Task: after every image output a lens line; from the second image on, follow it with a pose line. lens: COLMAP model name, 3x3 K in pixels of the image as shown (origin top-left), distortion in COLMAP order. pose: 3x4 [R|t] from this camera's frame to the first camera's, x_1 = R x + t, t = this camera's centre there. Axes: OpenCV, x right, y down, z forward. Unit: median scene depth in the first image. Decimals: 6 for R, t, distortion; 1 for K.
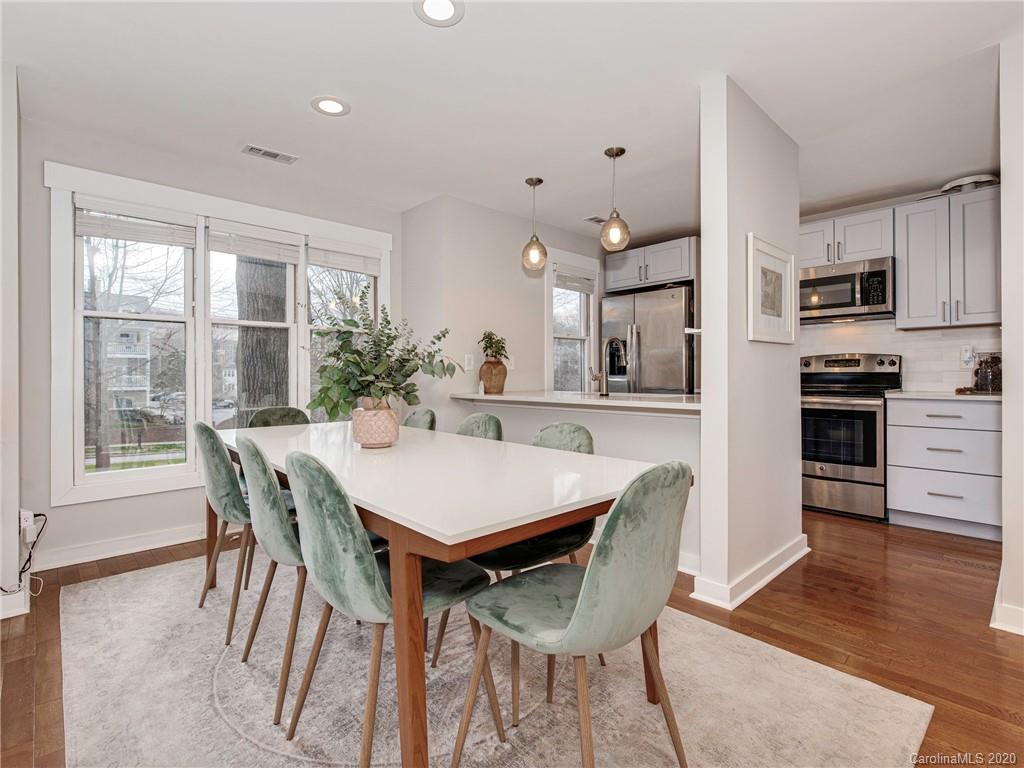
lens RADIAL K [[484.5, 0, 505.7], [0, 484.5, 377.0], [0, 0, 1]] dist [-0.003705, -0.000863]
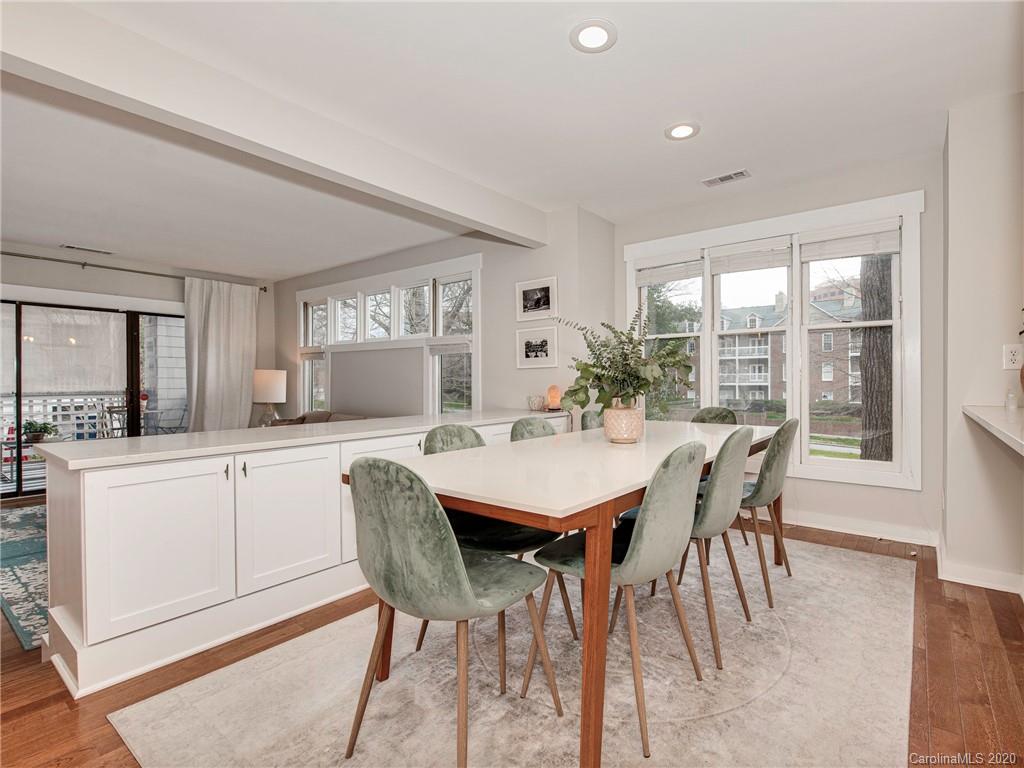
lens RADIAL K [[484.5, 0, 553.3], [0, 484.5, 380.7], [0, 0, 1]] dist [-0.003705, -0.000863]
pose [[0.210125, 0.002757, -0.977671, 0.423301], [-0.001257, 0.999996, 0.002550, -0.001295], [0.977674, 0.000693, 0.210128, 0.314989]]
